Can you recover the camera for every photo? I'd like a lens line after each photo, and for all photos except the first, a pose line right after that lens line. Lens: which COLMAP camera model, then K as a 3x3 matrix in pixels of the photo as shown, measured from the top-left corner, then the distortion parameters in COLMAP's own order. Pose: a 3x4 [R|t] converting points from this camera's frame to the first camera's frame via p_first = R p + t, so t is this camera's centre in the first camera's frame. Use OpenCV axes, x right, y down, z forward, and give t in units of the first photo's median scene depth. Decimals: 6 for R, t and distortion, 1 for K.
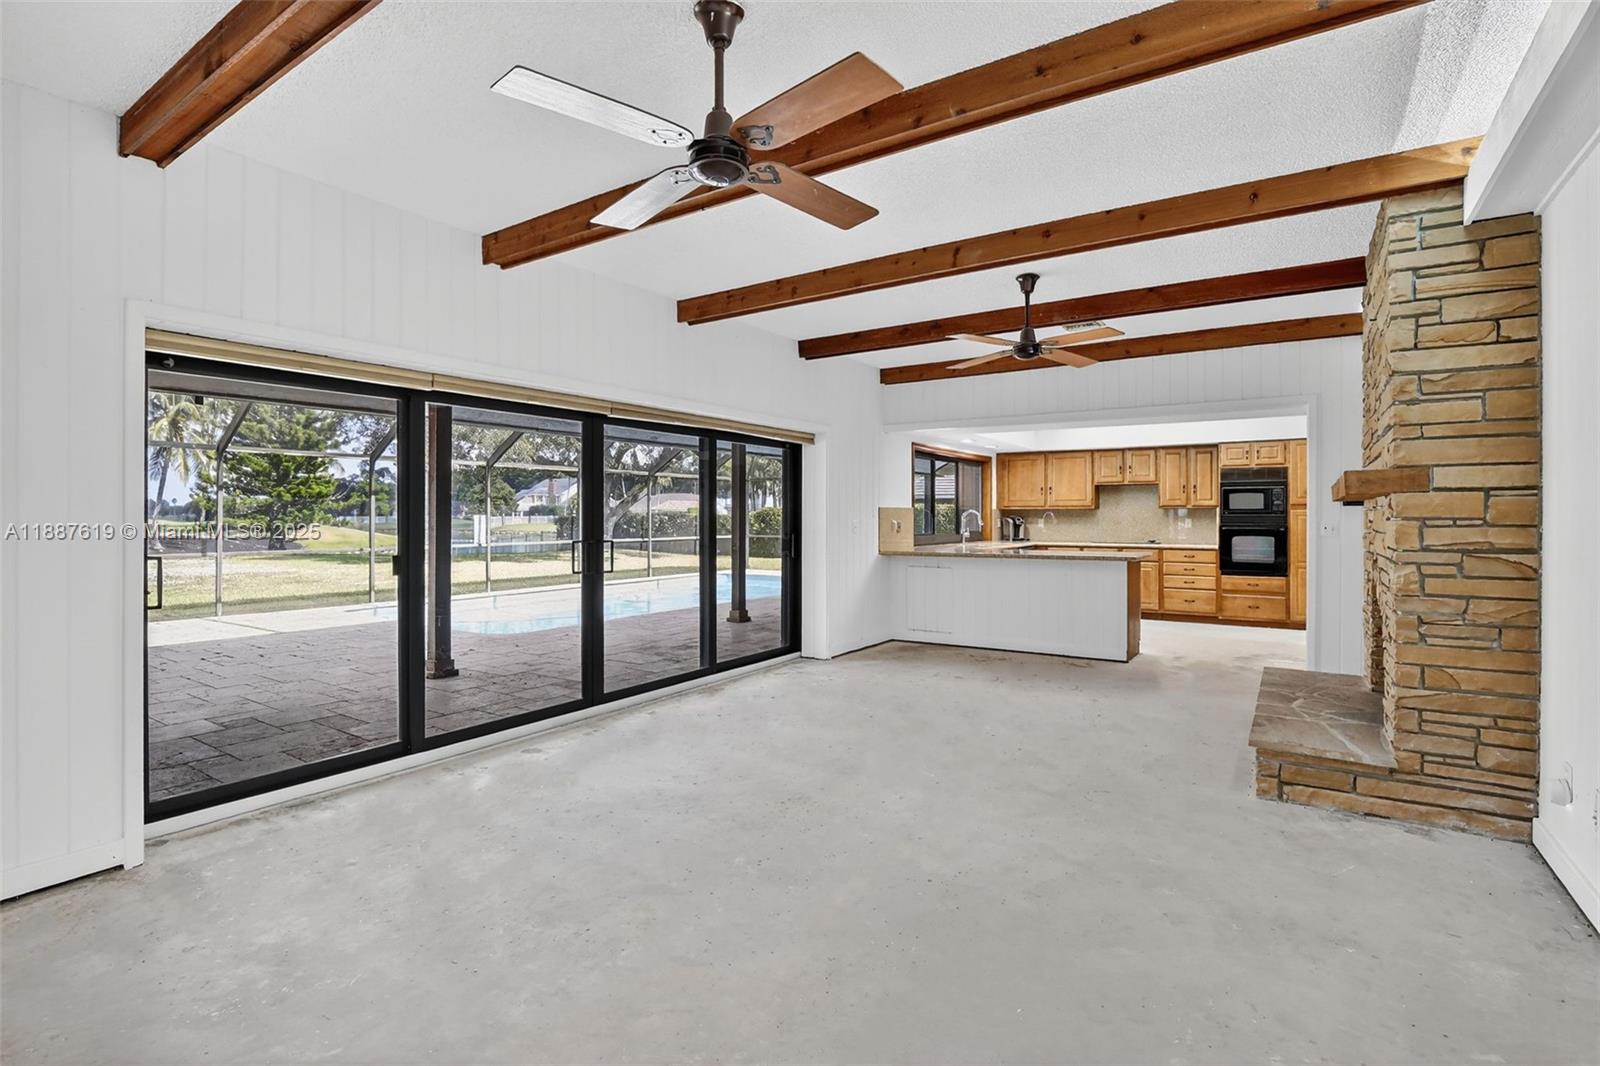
lens RADIAL K [[752.2, 0, 797.3], [0, 752.2, 508.8], [0, 0, 1]] dist [-0.021566, 0.001098]
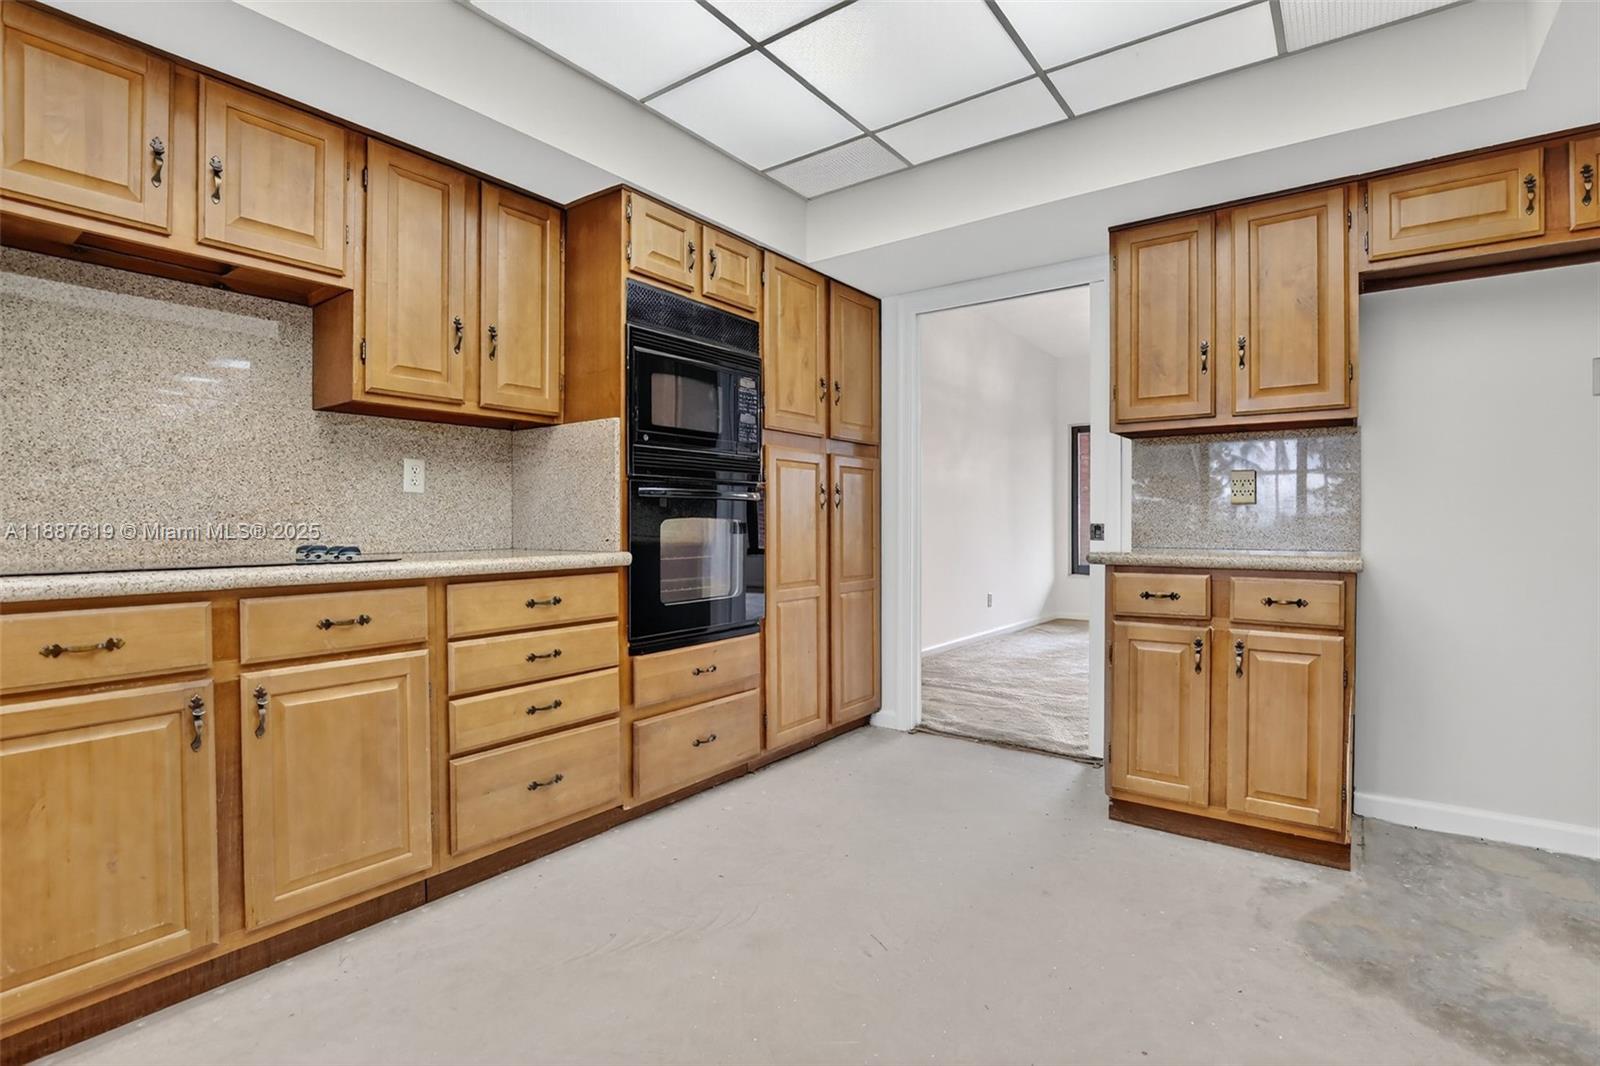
lens RADIAL K [[752.2, 0, 798.9], [0, 752.2, 524.4], [0, 0, 1]] dist [-0.021566, 0.001098]
pose [[0.051516, -0.007255, 0.998646, 0.299381], [-0.006362, 0.999951, 0.007592, 0.037437], [-0.998652, -0.006745, 0.051467, 0.959321]]
